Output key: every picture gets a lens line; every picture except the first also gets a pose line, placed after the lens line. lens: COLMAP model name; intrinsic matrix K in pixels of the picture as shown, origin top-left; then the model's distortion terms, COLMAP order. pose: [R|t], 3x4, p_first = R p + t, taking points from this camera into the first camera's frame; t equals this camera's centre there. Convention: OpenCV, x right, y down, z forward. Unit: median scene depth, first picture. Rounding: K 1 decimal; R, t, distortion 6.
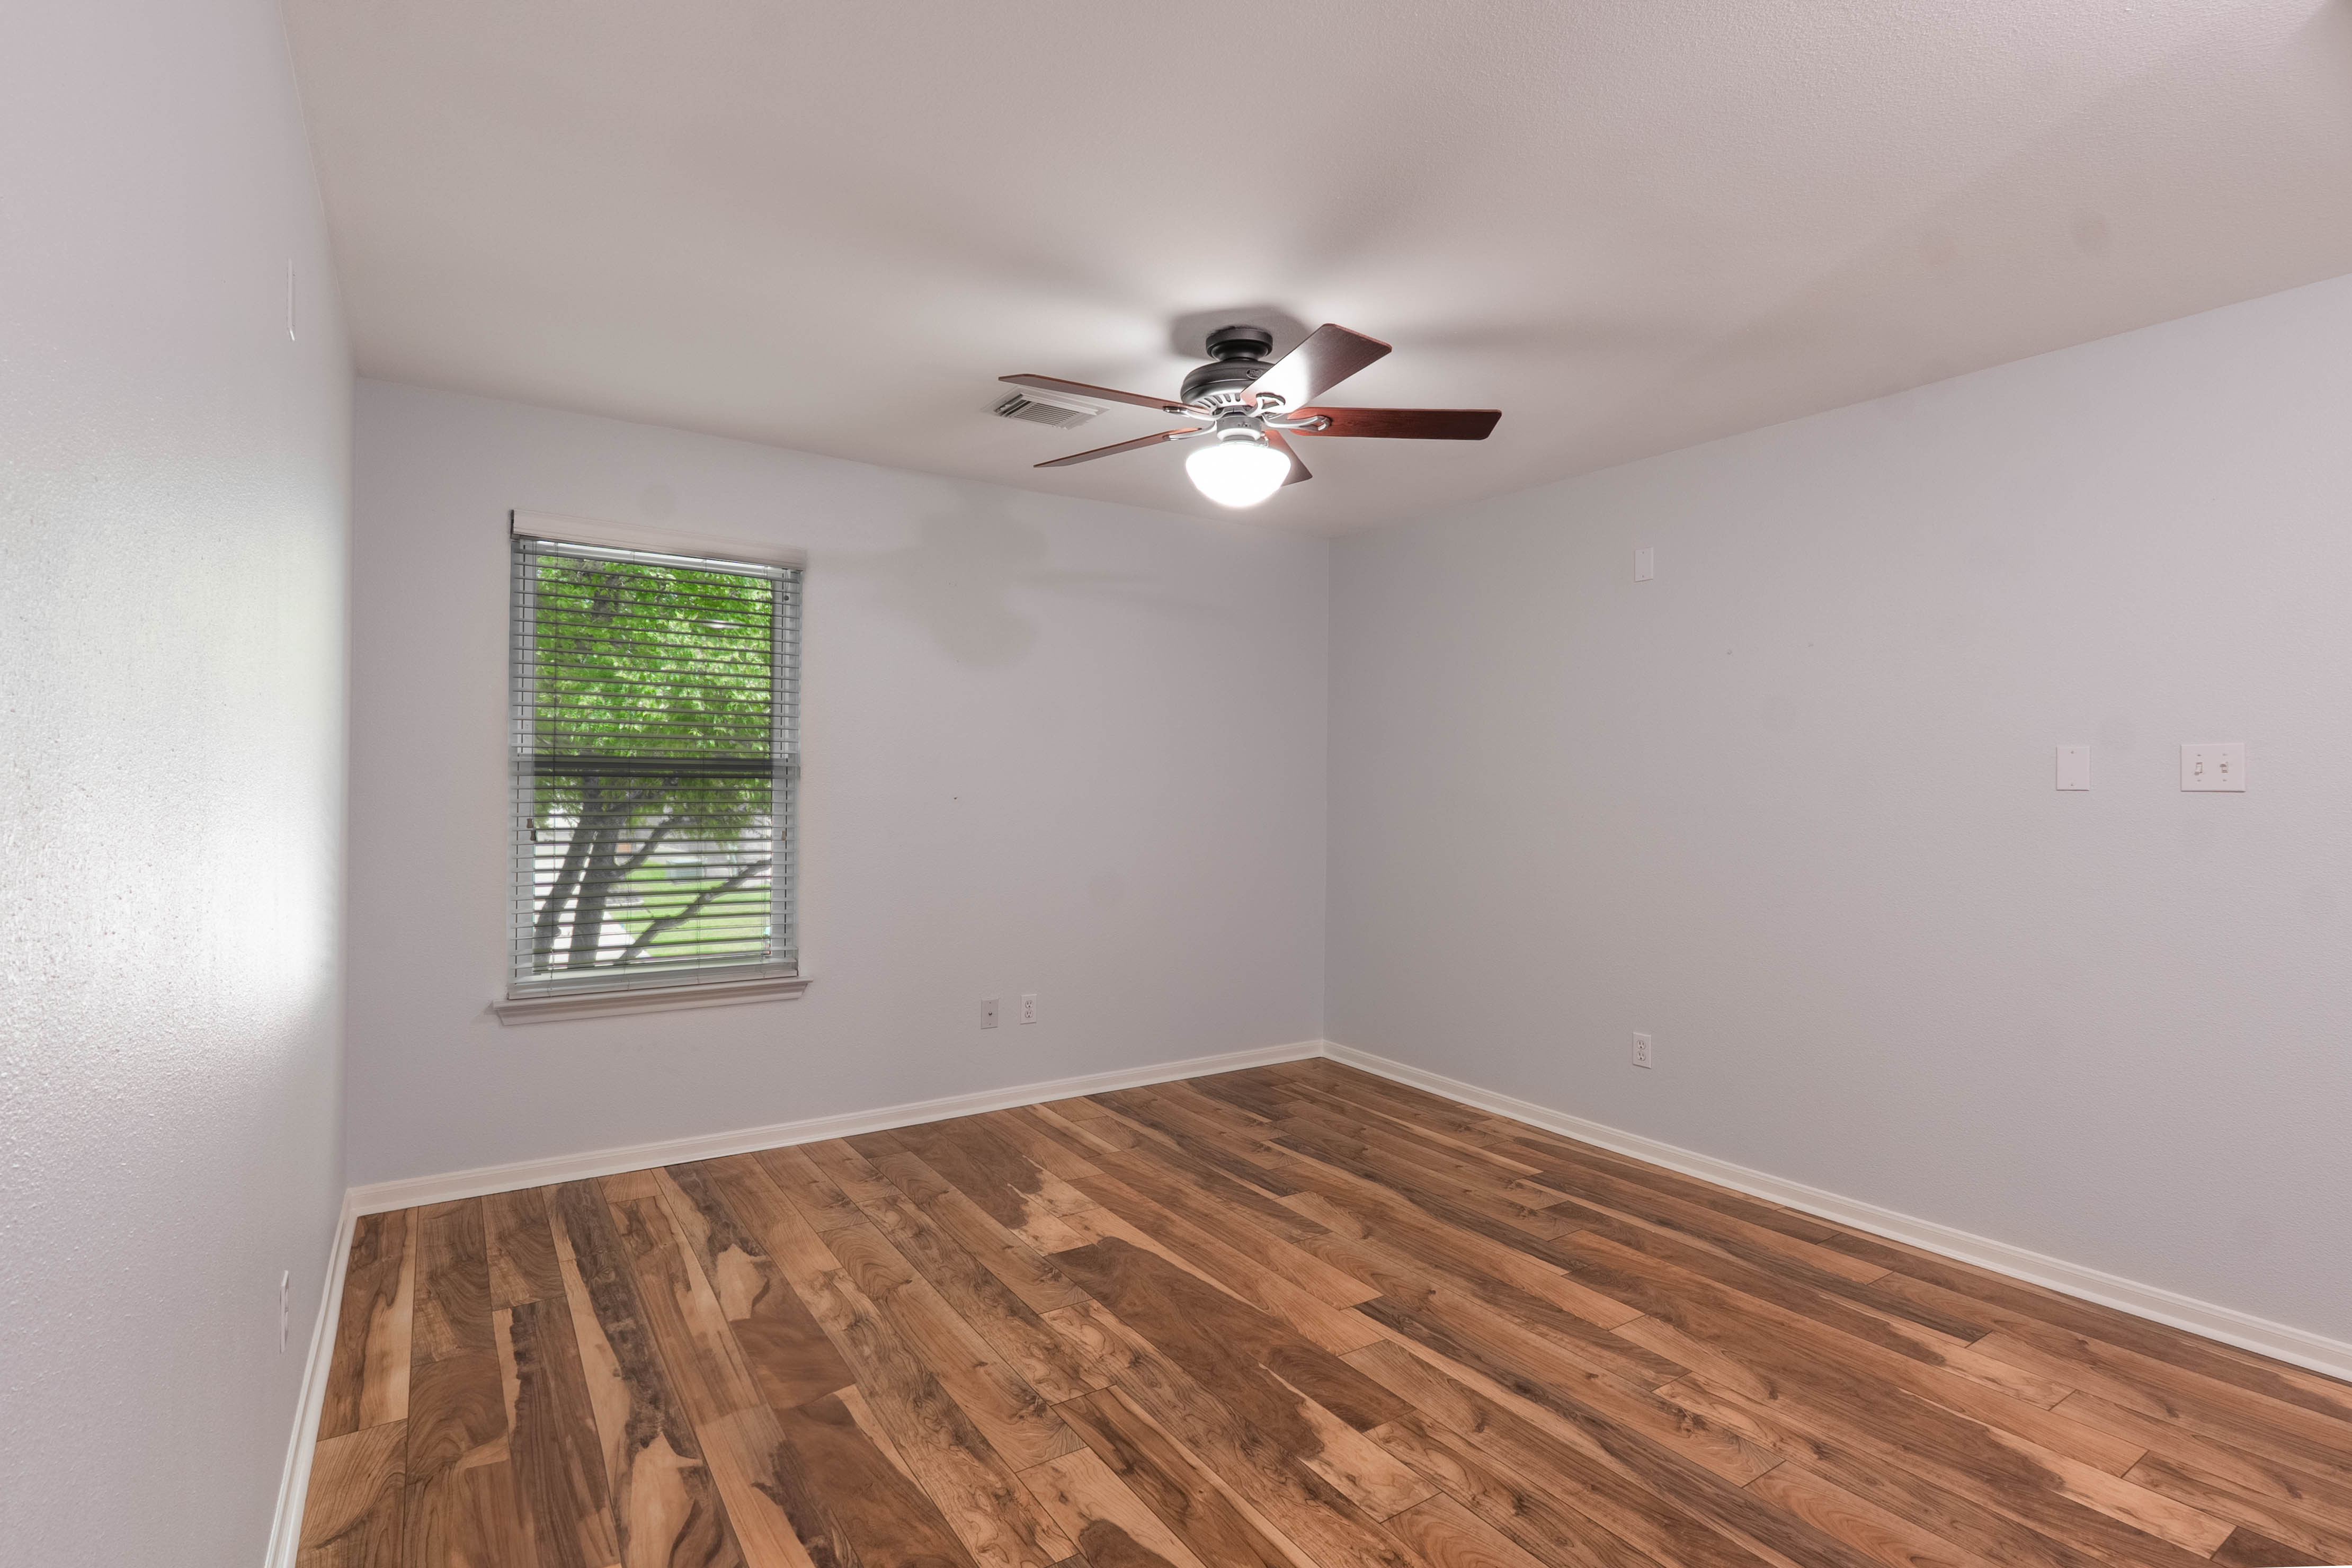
lens RADIAL K [[1076.1, 0, 1167.3], [0, 1076.1, 781.5], [0, 0, 1]] dist [-0.005351, -0.000154]
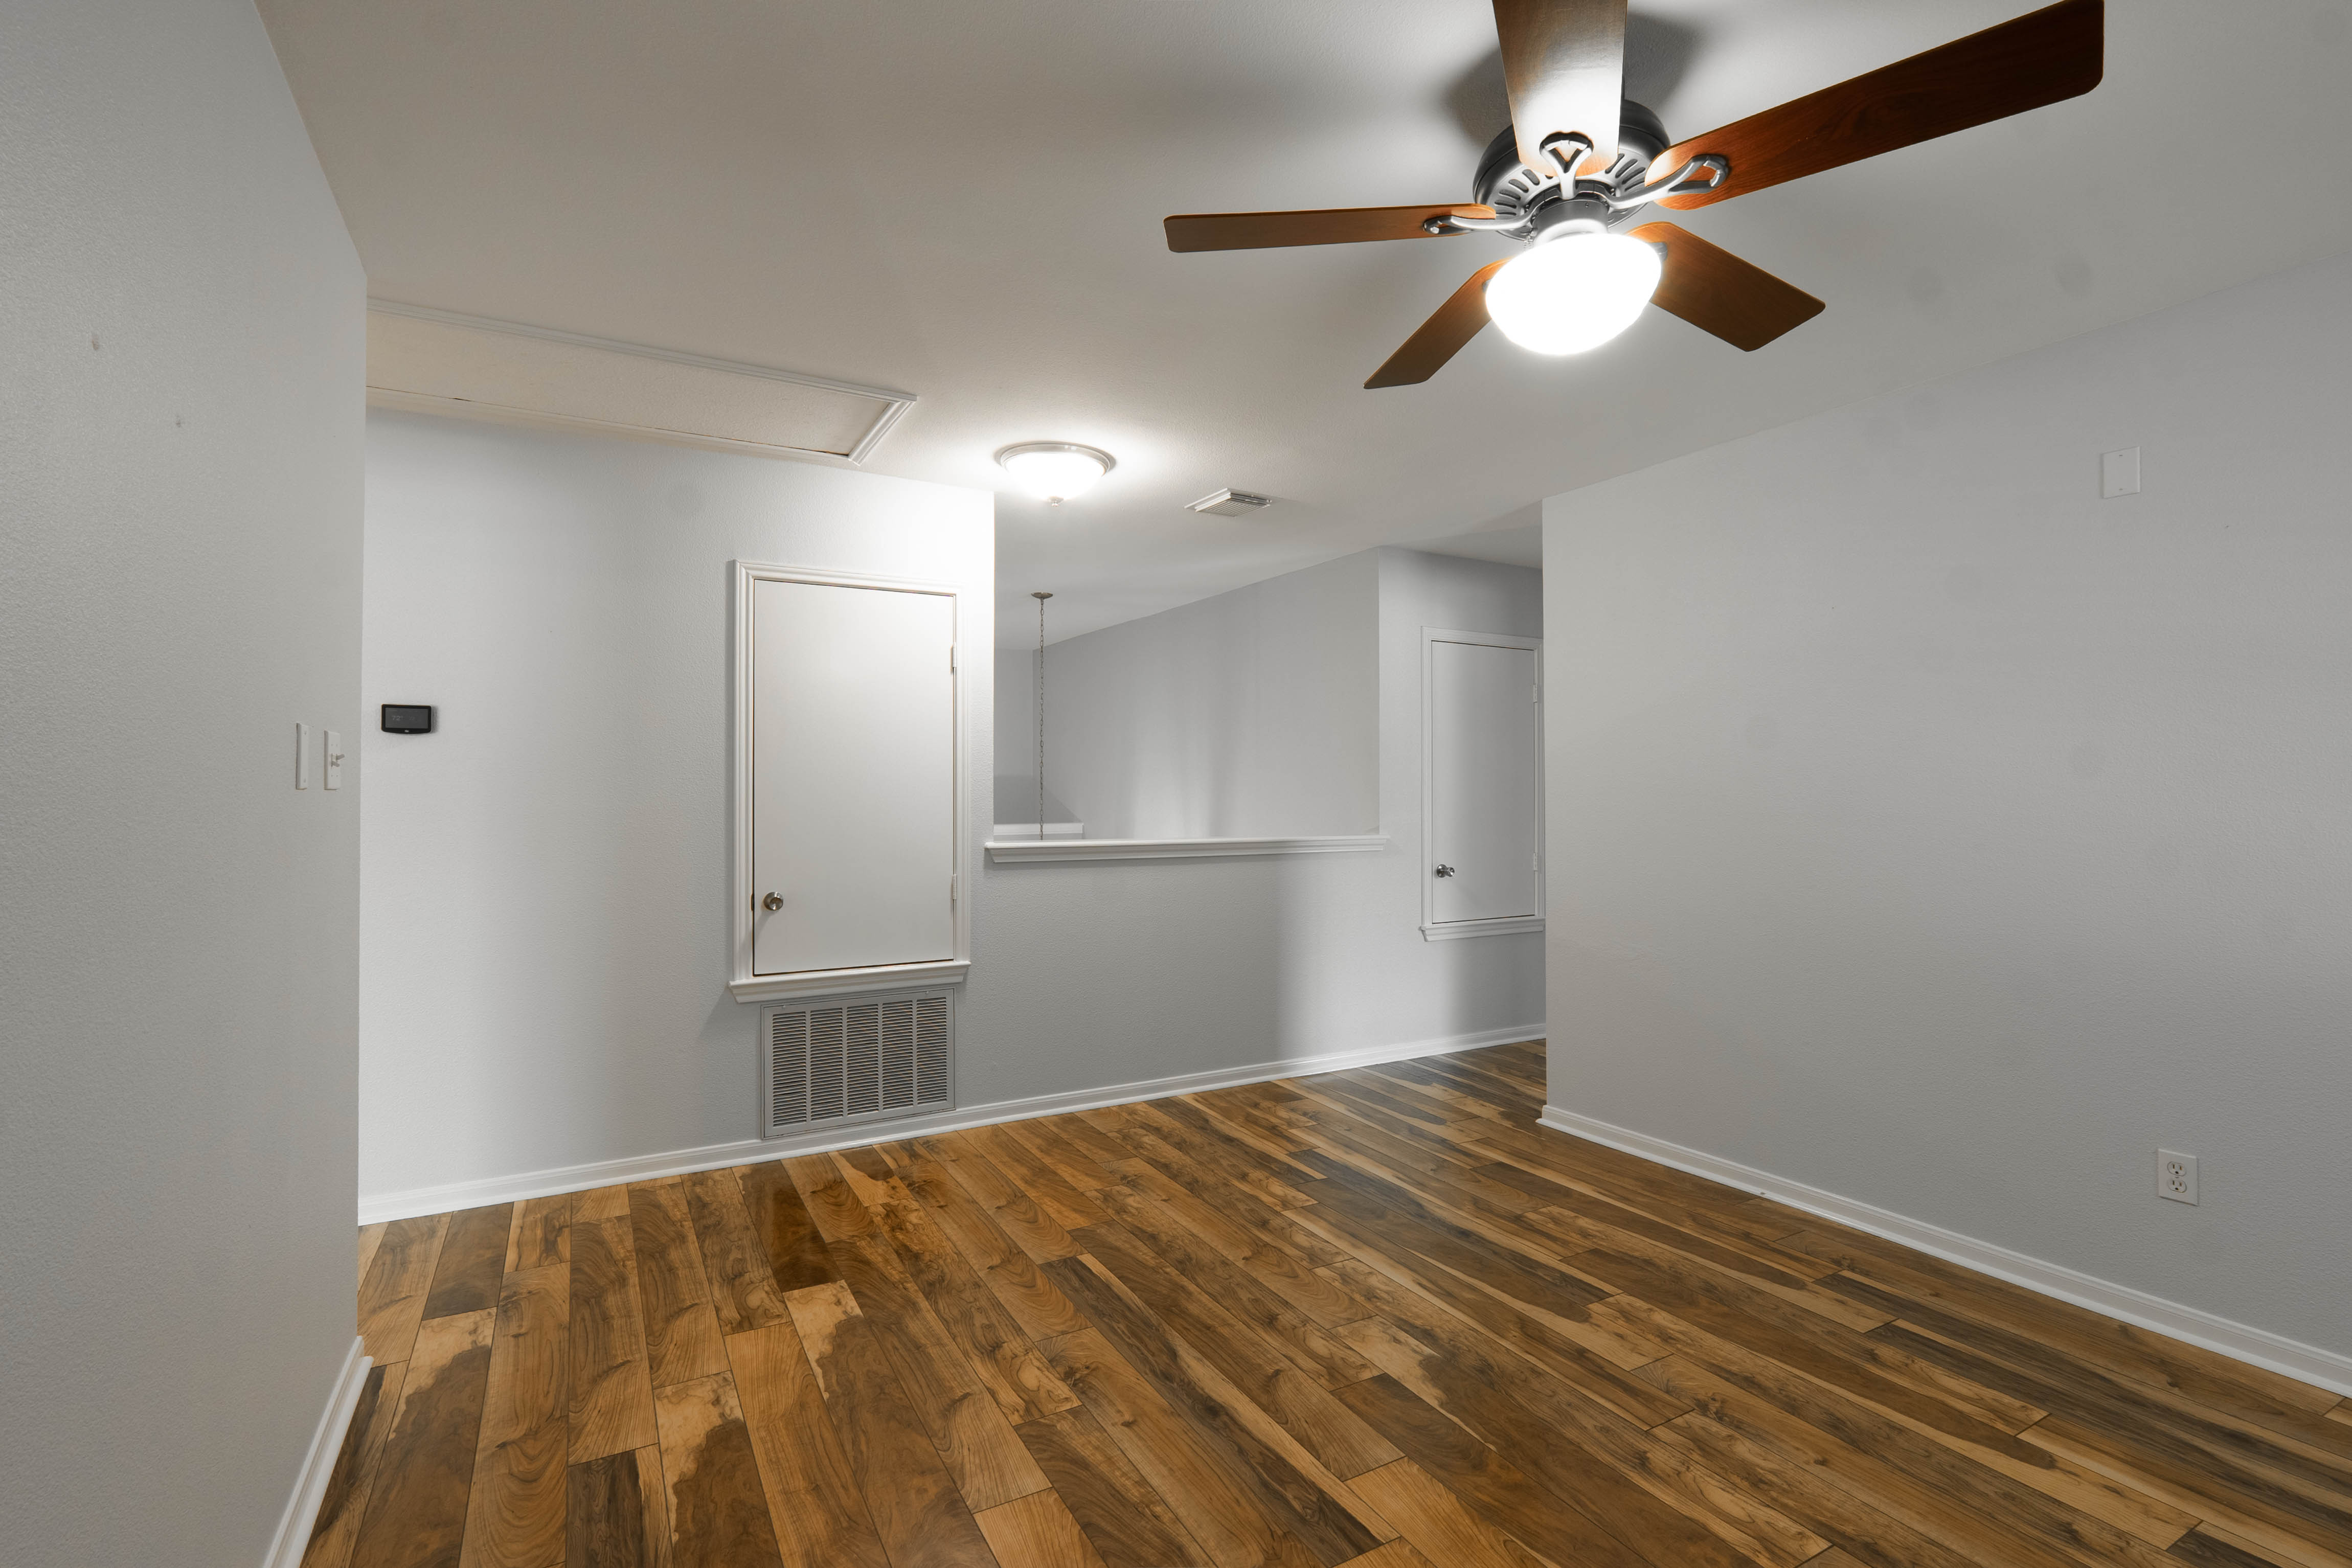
lens RADIAL K [[1076.0, 0, 1167.3], [0, 1076.0, 781.5], [0, 0, 1]] dist [-0.005351, -0.000154]
pose [[-0.997224, -0.009743, 0.073824, 0.323155], [-0.010543, 0.999890, -0.010450, 0.008013], [-0.073714, -0.011199, -0.997217, 2.088468]]
